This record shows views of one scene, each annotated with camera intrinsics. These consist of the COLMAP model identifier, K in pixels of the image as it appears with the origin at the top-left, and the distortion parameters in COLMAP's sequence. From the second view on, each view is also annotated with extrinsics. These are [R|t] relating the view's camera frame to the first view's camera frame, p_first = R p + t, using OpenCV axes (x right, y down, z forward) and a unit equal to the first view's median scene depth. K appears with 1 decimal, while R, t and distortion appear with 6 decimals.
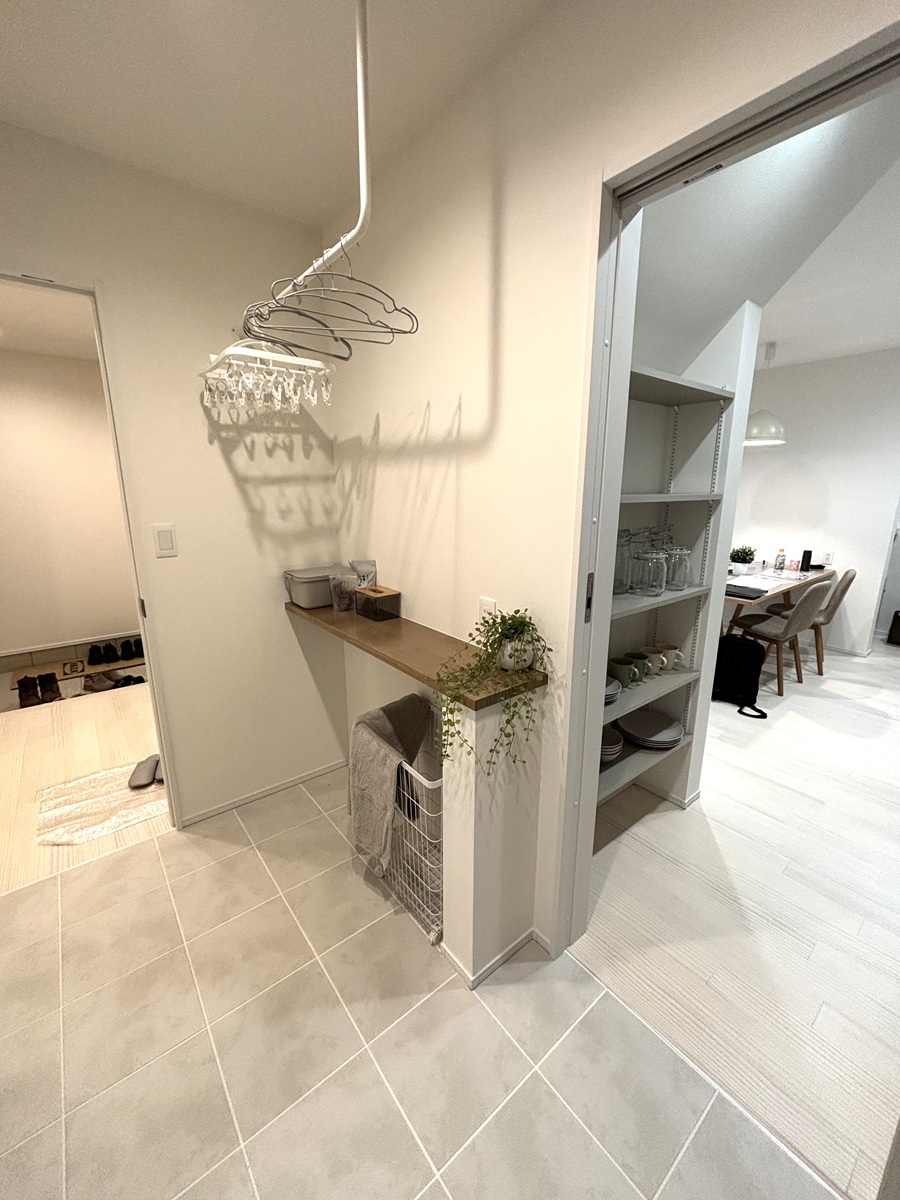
lens RADIAL K [[480.5, 0, 450.0], [0, 480.5, 600.0], [0, 0, 1]] dist [0.000125, 0.000464]
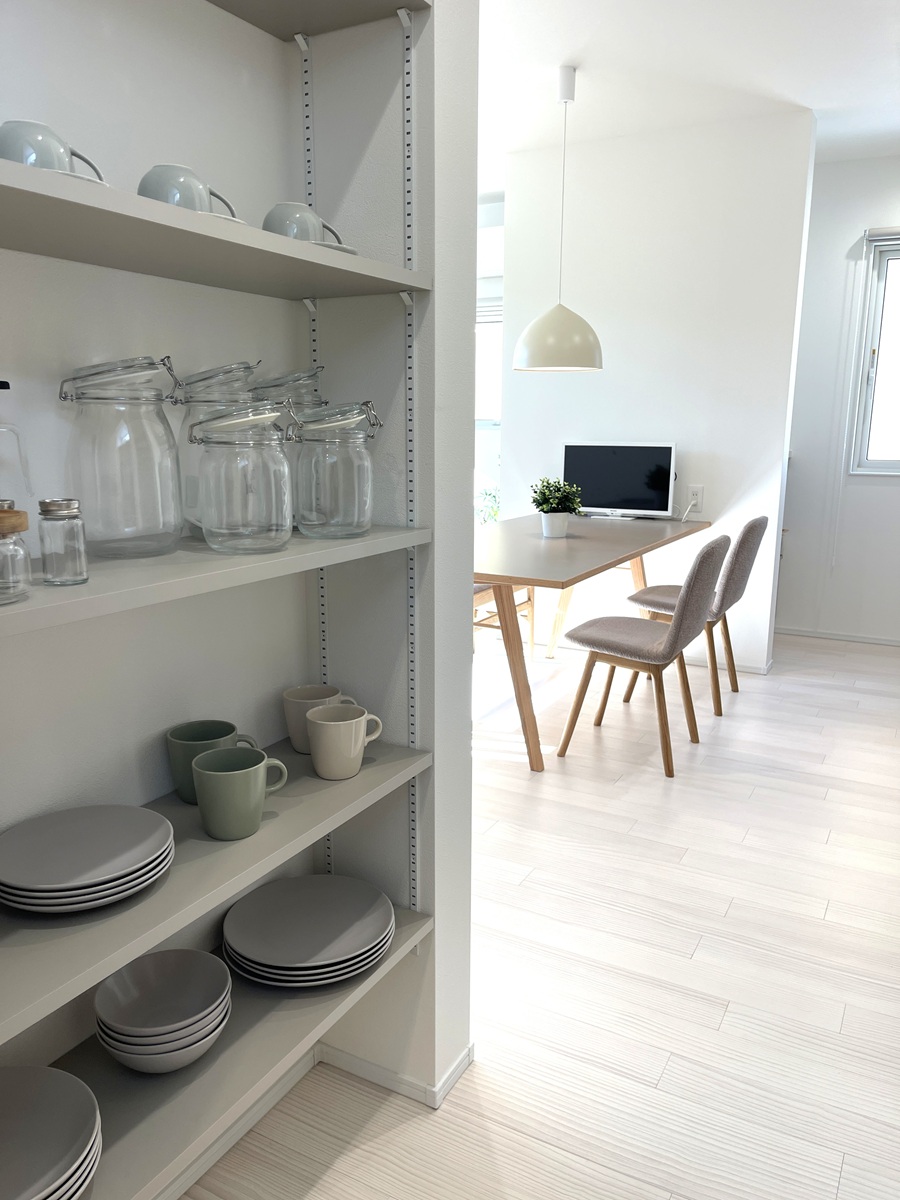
lens RADIAL K [[891.5, 0, 450.0], [0, 891.5, 600.0], [0, 0, 1]] dist [0.092750, -0.120929]
pose [[0.924468, -0.071217, 0.374550, 0.277937], [0.081478, 0.996608, -0.011611, 0.037950], [-0.372452, 0.041251, 0.927134, 0.329182]]
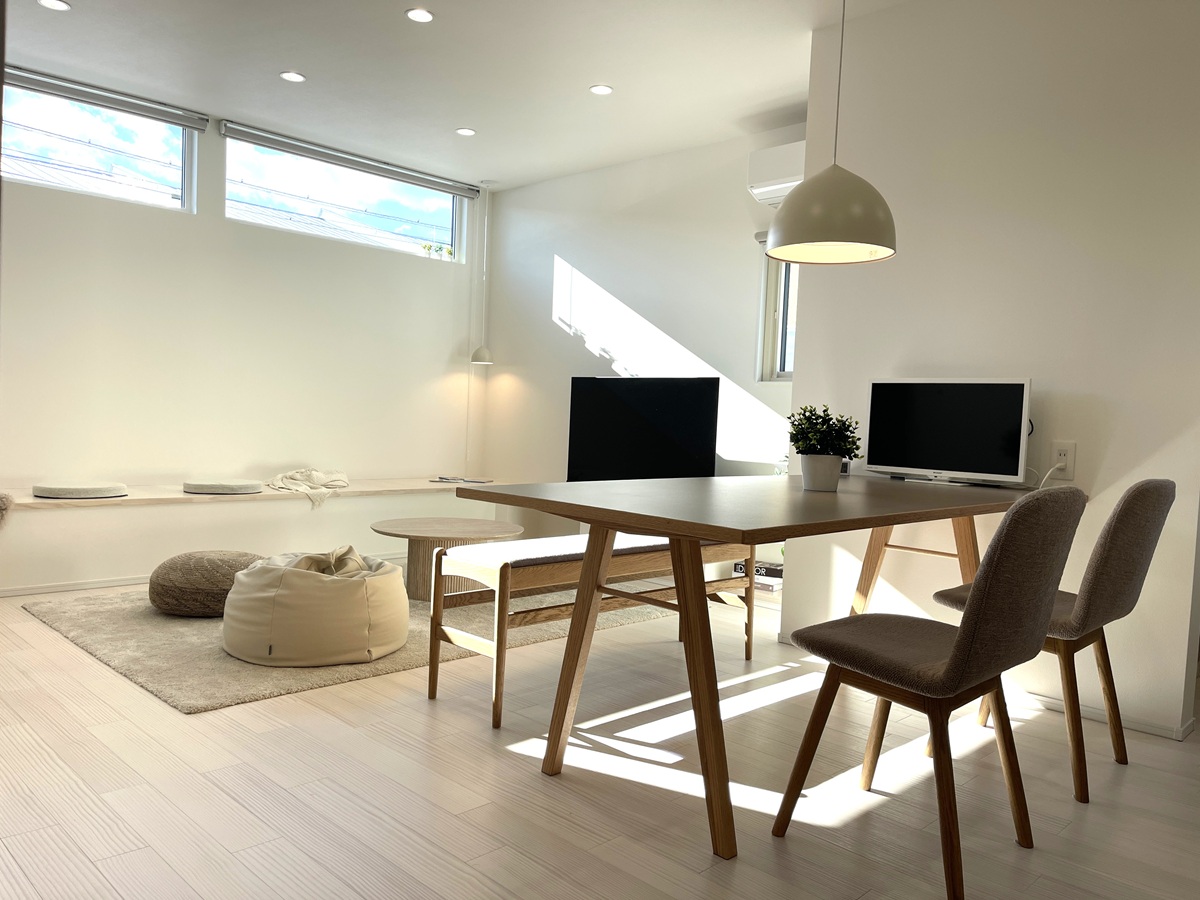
lens RADIAL K [[902.7, 0, 600.0], [0, 902.7, 450.0], [0, 0, 1]] dist [-0.000299, 0.000851]
pose [[0.992580, 0.034091, 0.116717, 0.505850], [-0.011383, 0.981729, -0.189944, 0.064597], [-0.121060, 0.187206, 0.974832, 0.544339]]
